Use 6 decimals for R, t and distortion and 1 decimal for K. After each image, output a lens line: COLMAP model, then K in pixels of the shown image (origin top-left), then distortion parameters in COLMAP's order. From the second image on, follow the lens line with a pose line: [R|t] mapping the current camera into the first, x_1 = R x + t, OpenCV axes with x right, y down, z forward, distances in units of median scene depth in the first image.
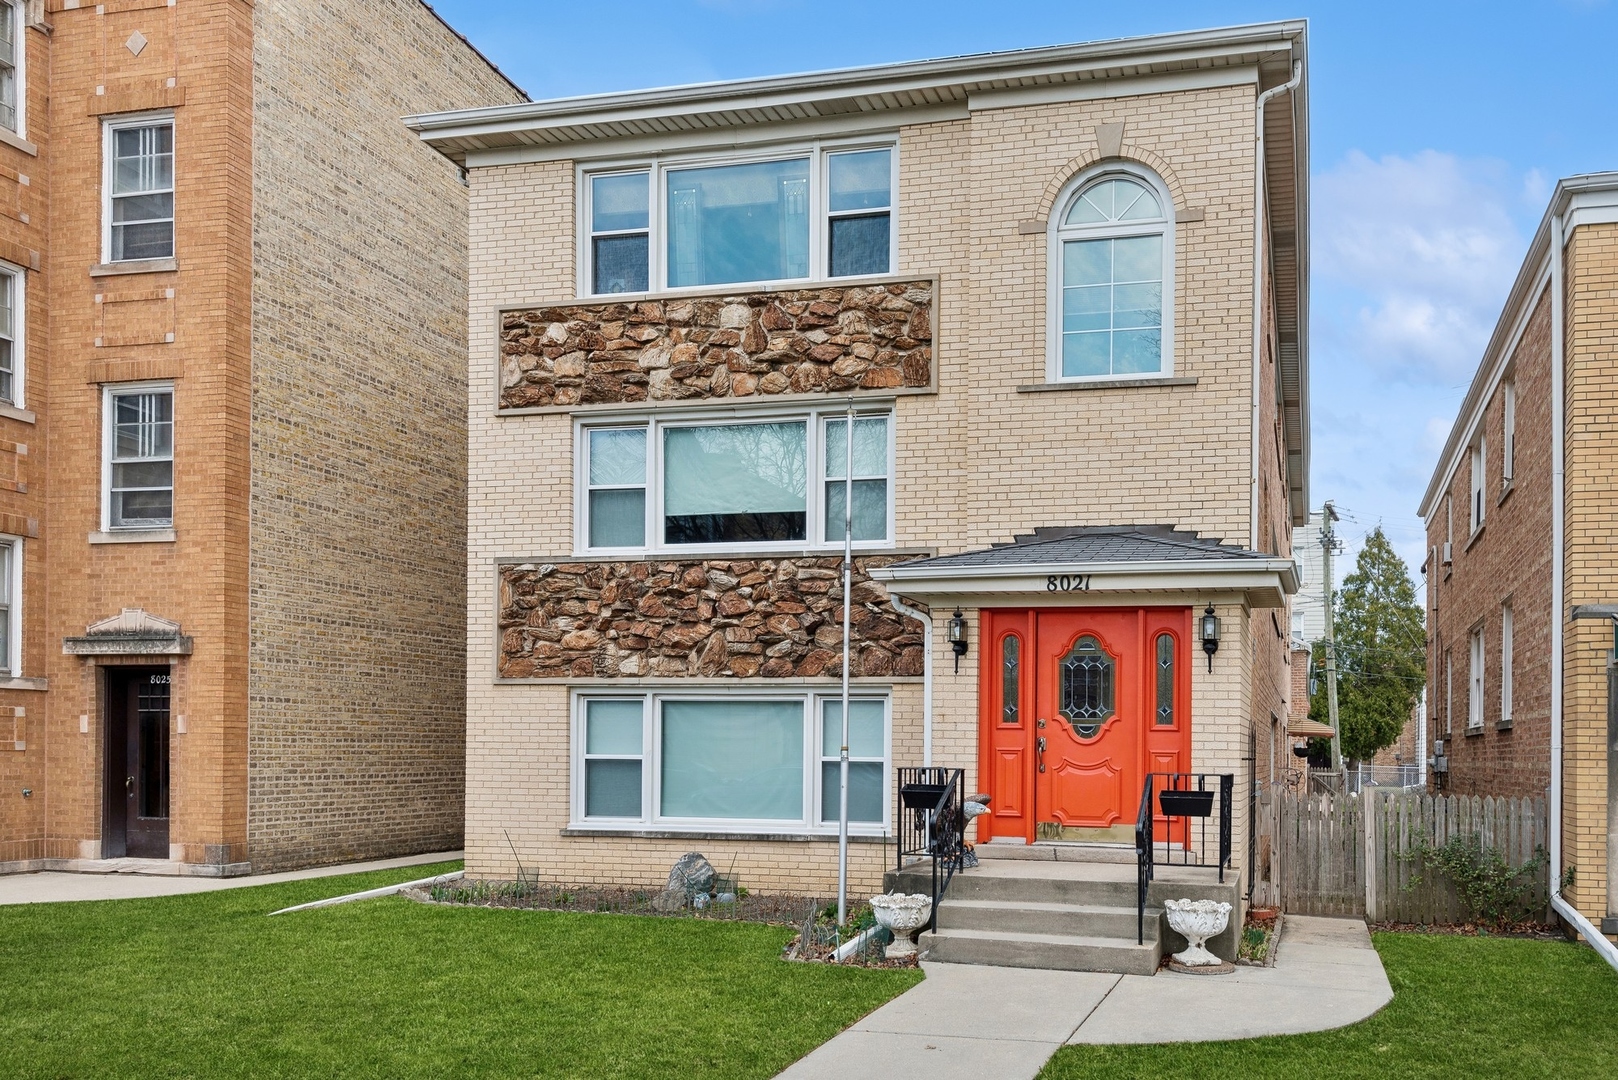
lens RADIAL K [[1086.1, 0, 807.8], [0, 1086.1, 528.2], [0, 0, 1]] dist [0.025077, -0.007095]
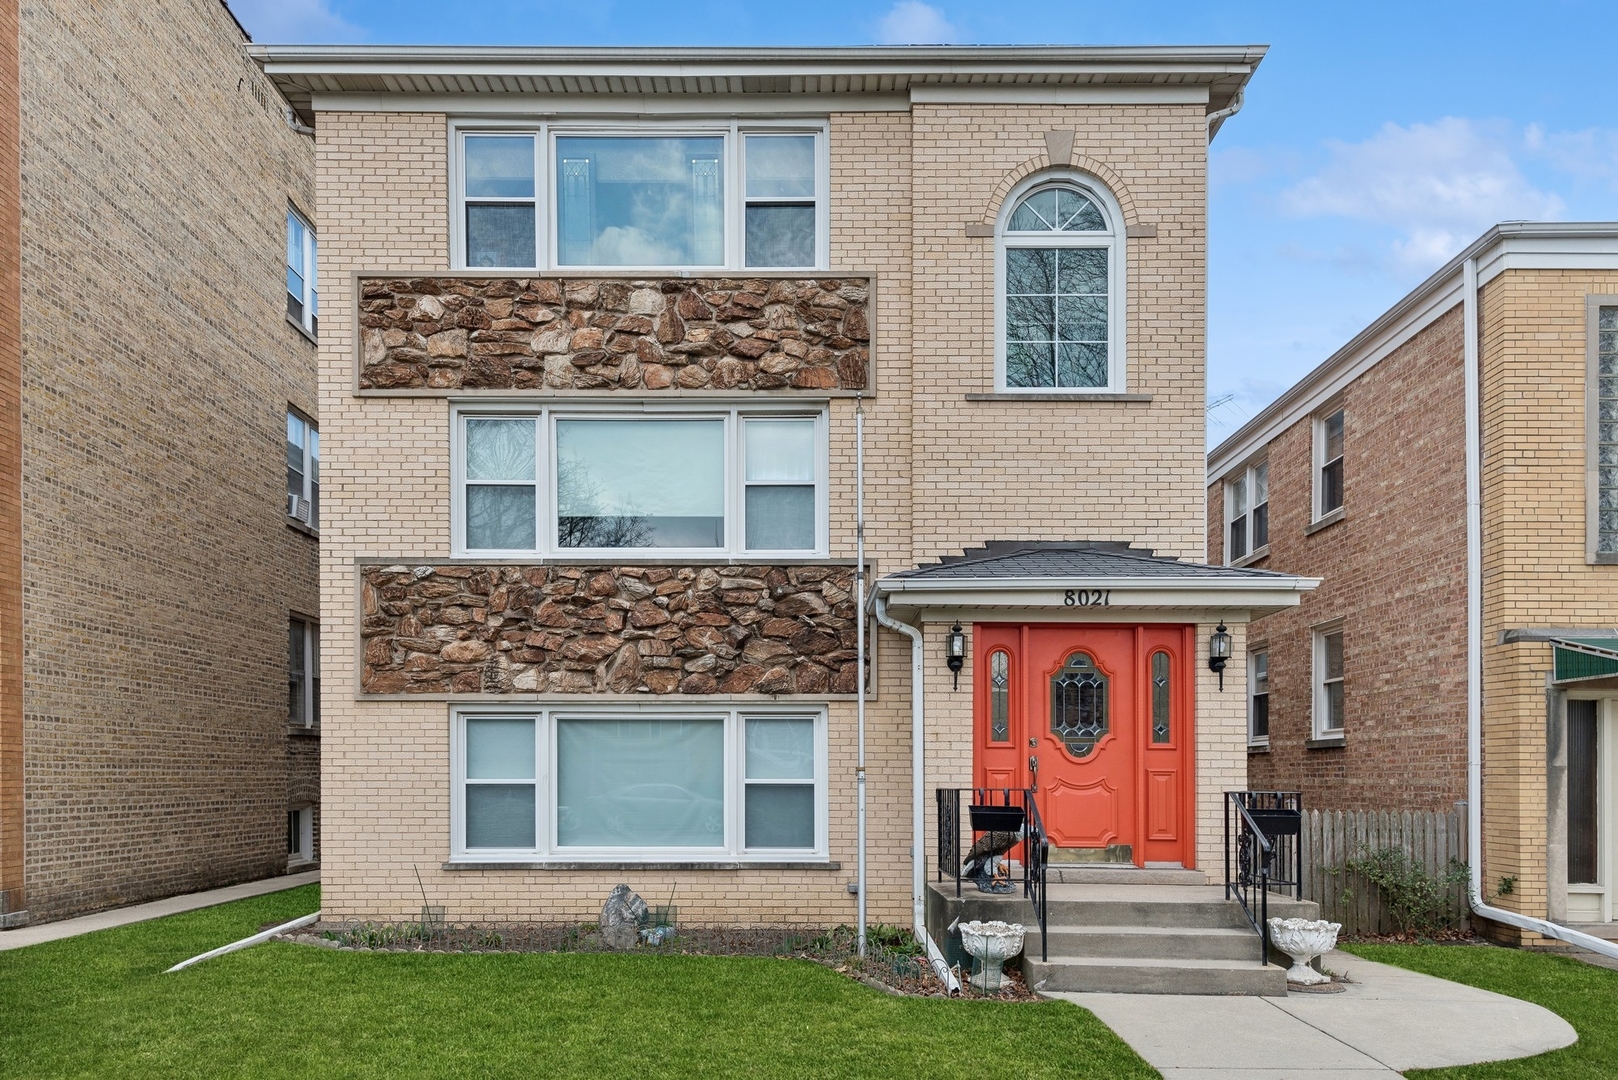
lens RADIAL K [[1142.0, 0, 812.3], [0, 1142.0, 550.8], [0, 0, 1]] dist [0.030358, -0.015509]
pose [[0.982739, 0.028260, 0.182825, -0.109688], [-0.030035, 0.999525, 0.006944, 0.004955], [-0.182542, -0.012315, 0.983121, 0.022751]]
